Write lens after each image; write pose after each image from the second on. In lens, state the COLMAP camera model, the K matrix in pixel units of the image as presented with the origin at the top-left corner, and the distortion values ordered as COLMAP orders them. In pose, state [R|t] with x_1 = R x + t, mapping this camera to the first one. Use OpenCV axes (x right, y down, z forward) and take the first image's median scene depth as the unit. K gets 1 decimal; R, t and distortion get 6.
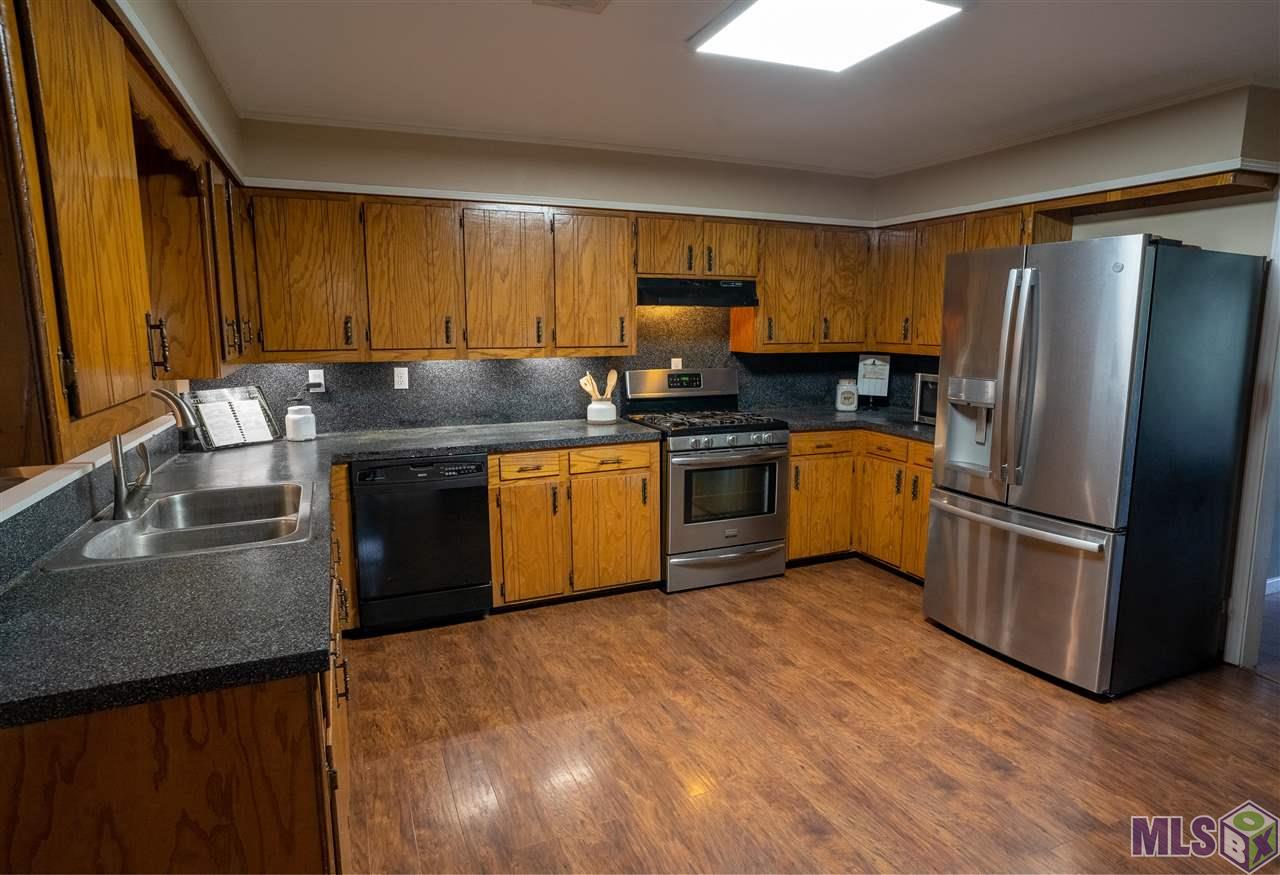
lens RADIAL K [[744.5, 0, 652.2], [0, 744.5, 448.7], [0, 0, 1]] dist [-0.043475, 0.027388]
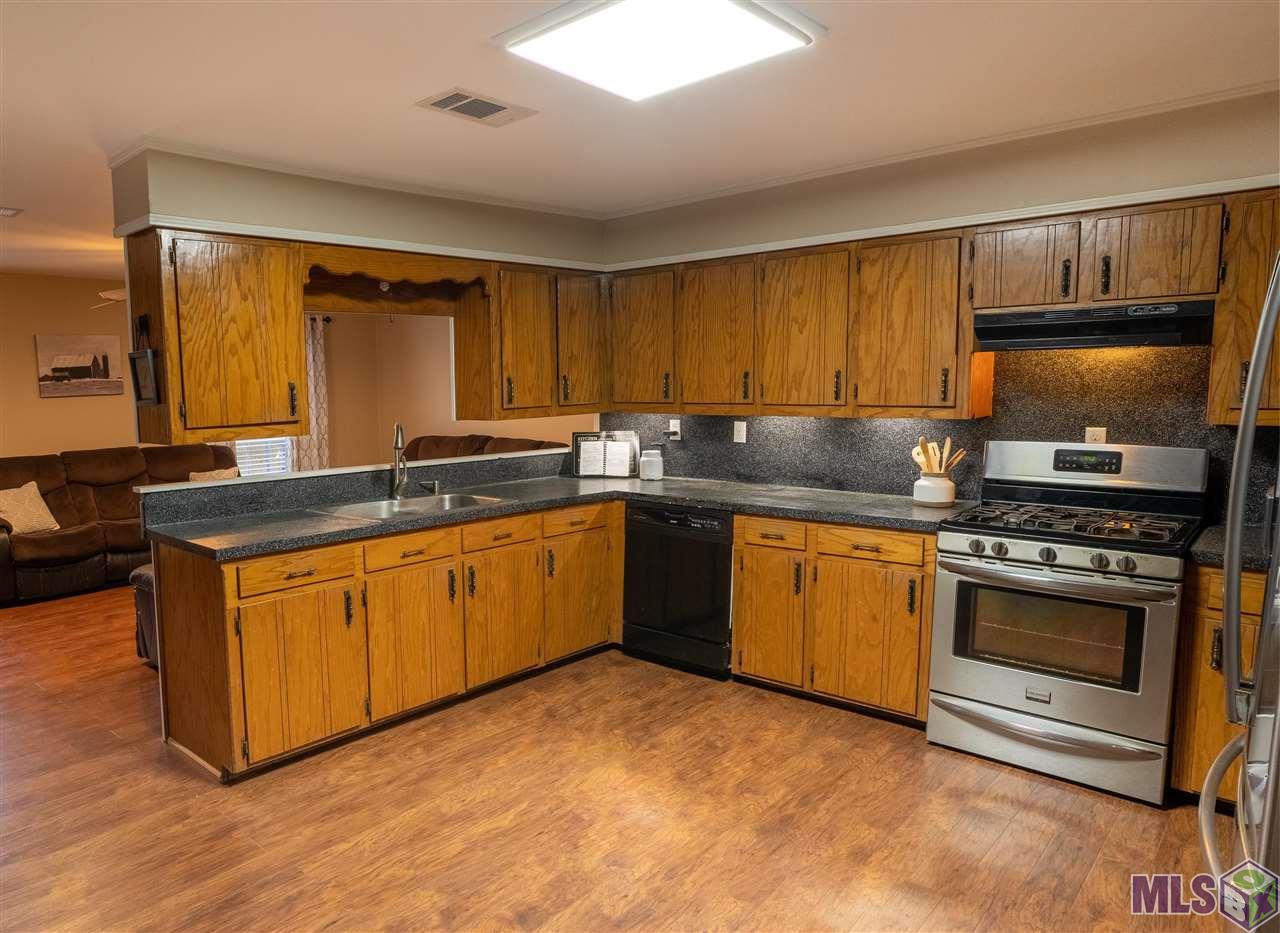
lens RADIAL K [[840.2, 0, 492.2], [0, 840.2, 497.6], [0, 0, 1]] dist [-0.022028, 0.009631]
pose [[0.335235, 0.125261, -0.933770, 0.651393], [-0.138726, 0.986882, 0.082582, -0.055945], [0.931865, 0.101854, 0.348214, 0.300920]]
